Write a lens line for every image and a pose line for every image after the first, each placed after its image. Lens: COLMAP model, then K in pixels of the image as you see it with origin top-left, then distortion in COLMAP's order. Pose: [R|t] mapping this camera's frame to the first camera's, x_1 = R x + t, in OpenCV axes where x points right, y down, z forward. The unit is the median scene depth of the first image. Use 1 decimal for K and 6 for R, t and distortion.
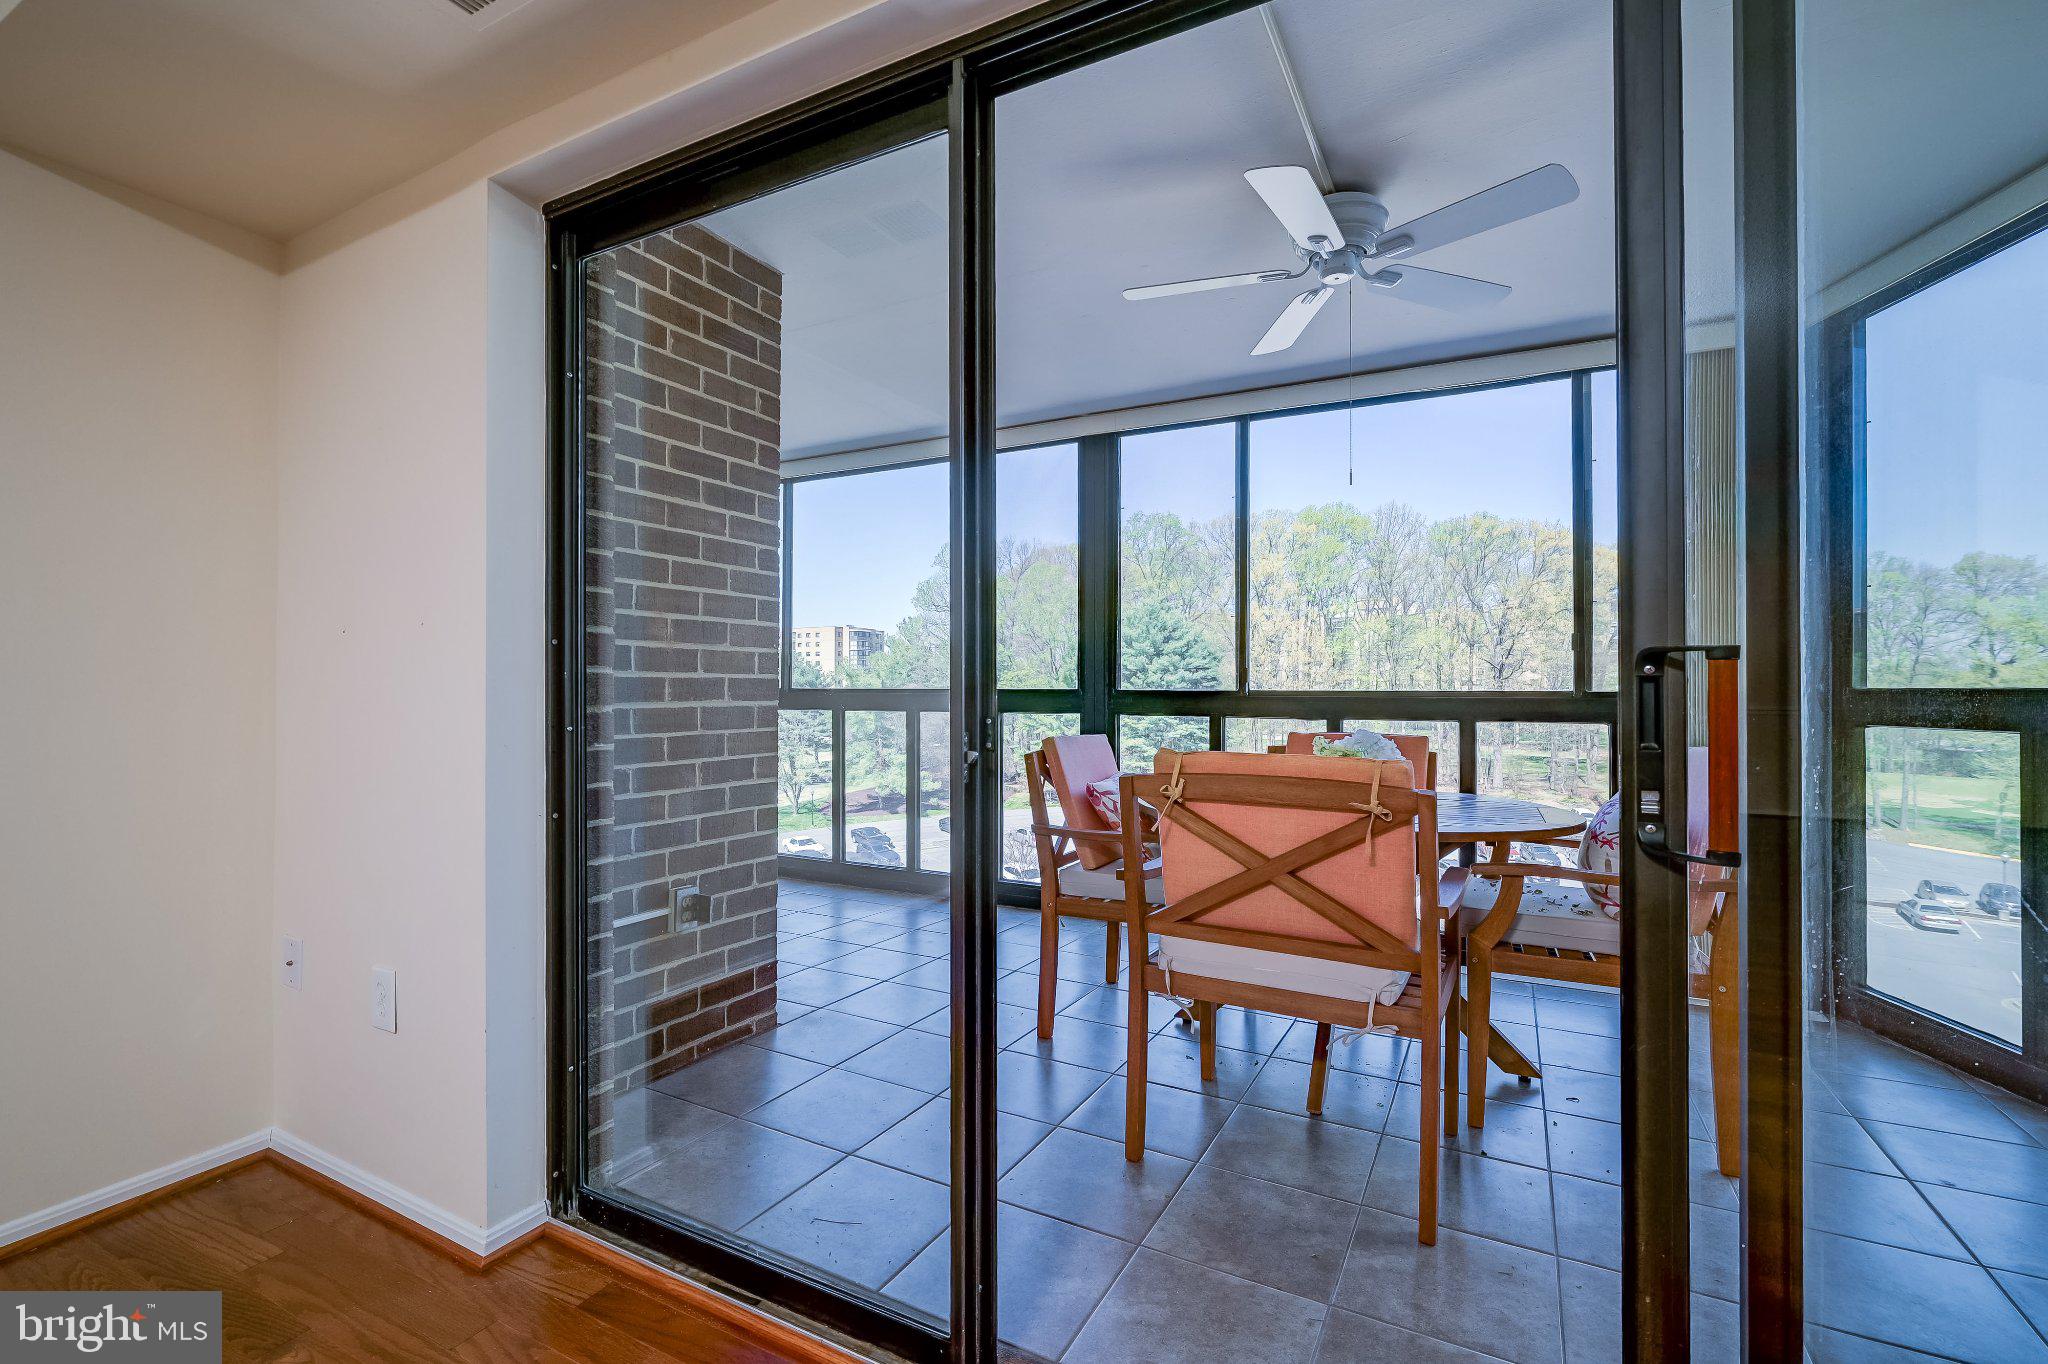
lens RADIAL K [[826.1, 0, 1024.1], [0, 826.1, 689.7], [0, 0, 1]] dist [0.002603, 0.000591]
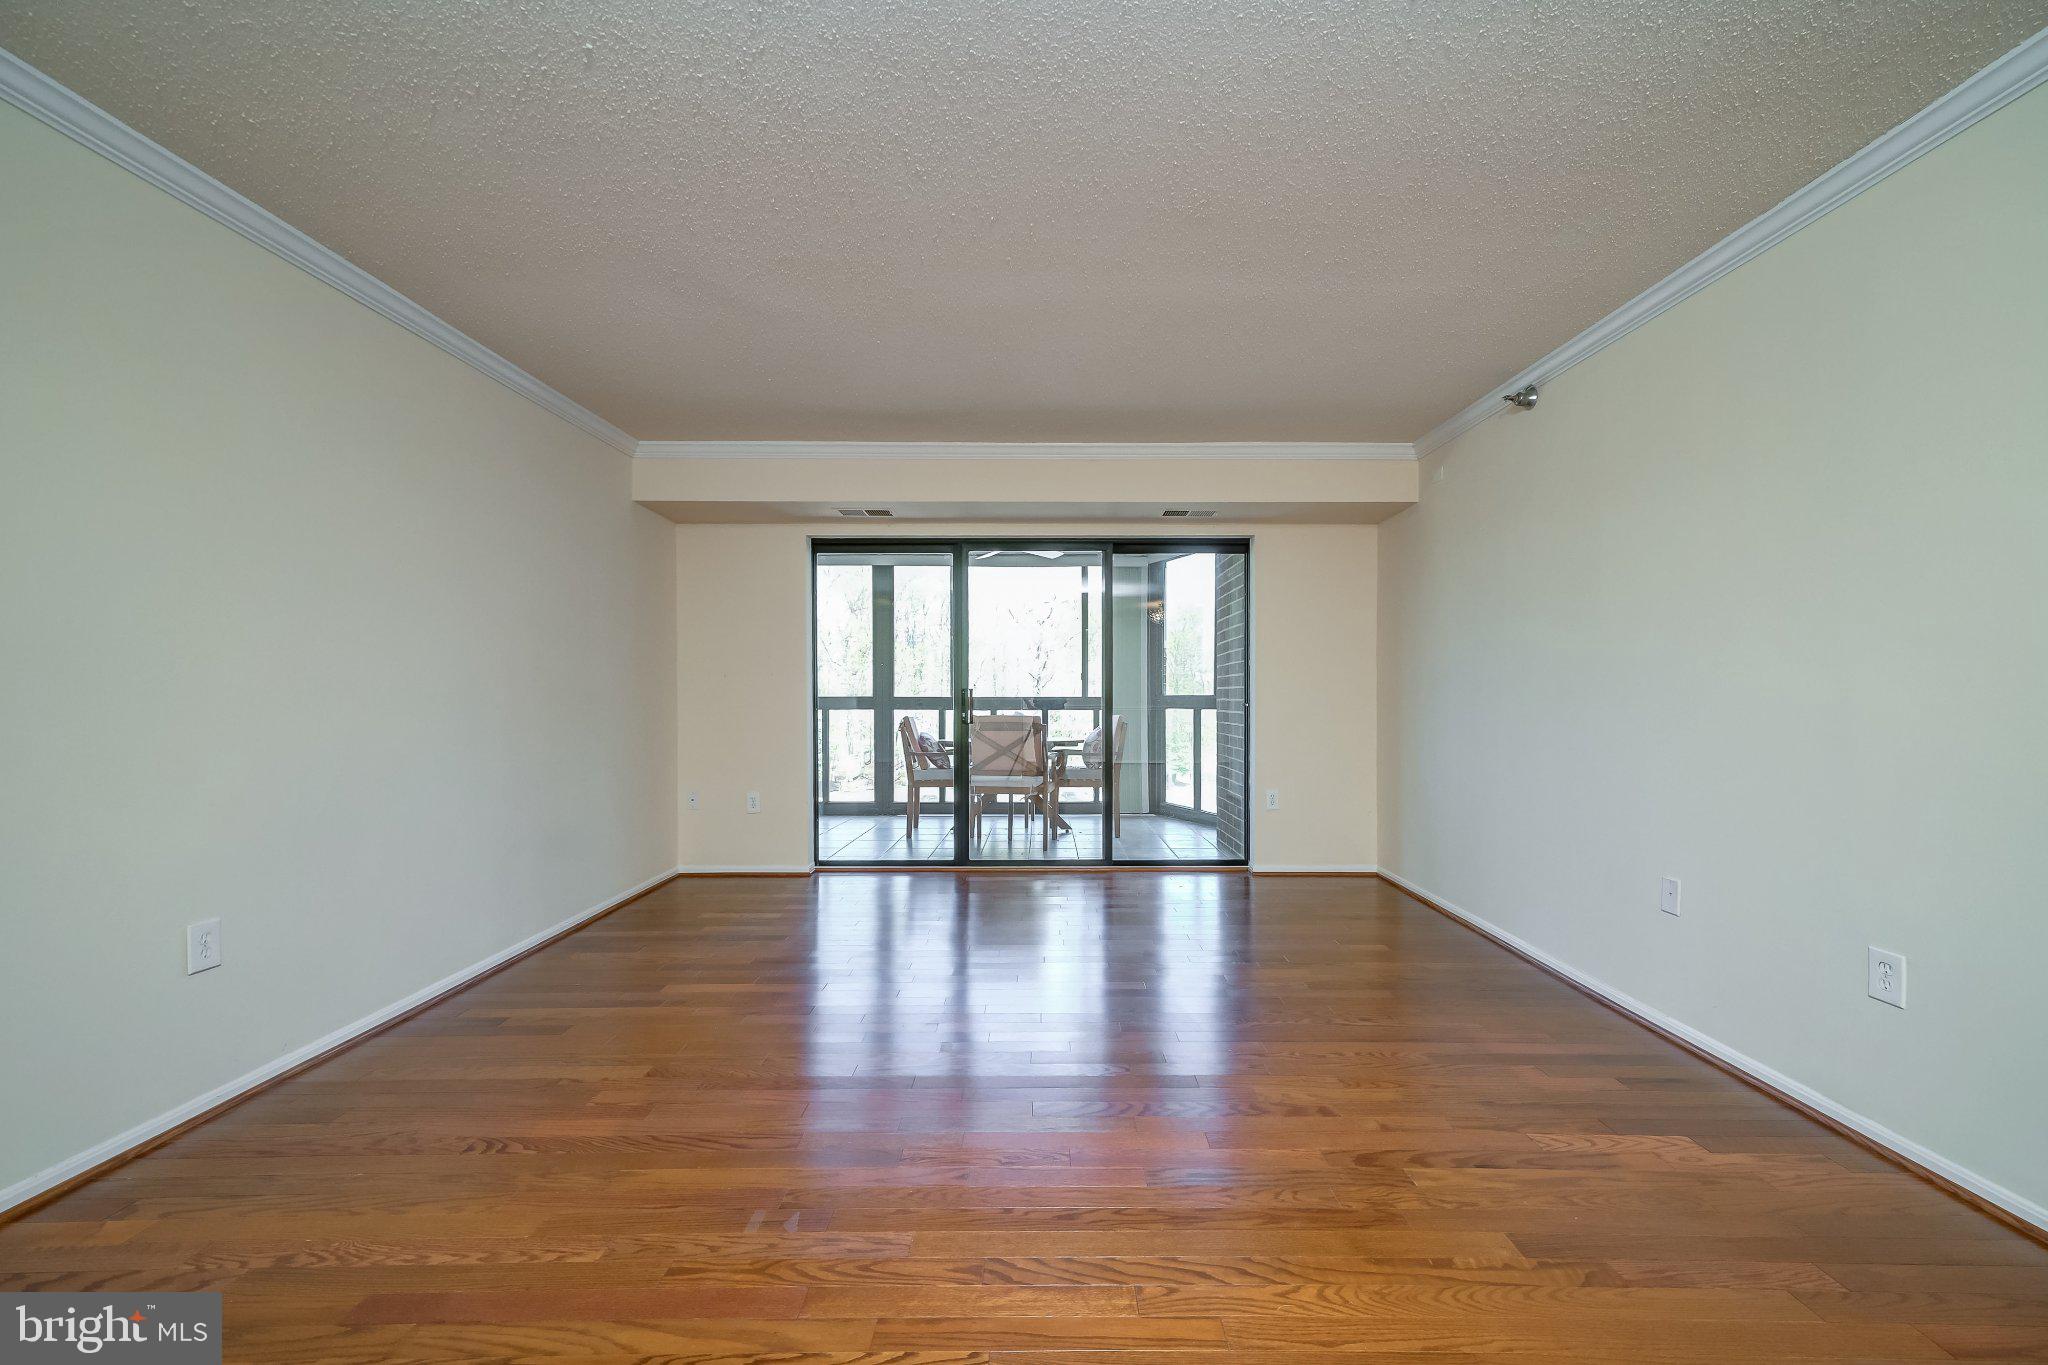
lens RADIAL K [[810.9, 0, 1044.5], [0, 810.9, 703.1], [0, 0, 1]] dist [0.009716, 0.000095]
pose [[0.861854, -0.006337, 0.507116, -0.684366], [0.002469, 0.999963, 0.008300, -0.000244], [-0.507150, -0.005901, 0.861838, -1.072771]]
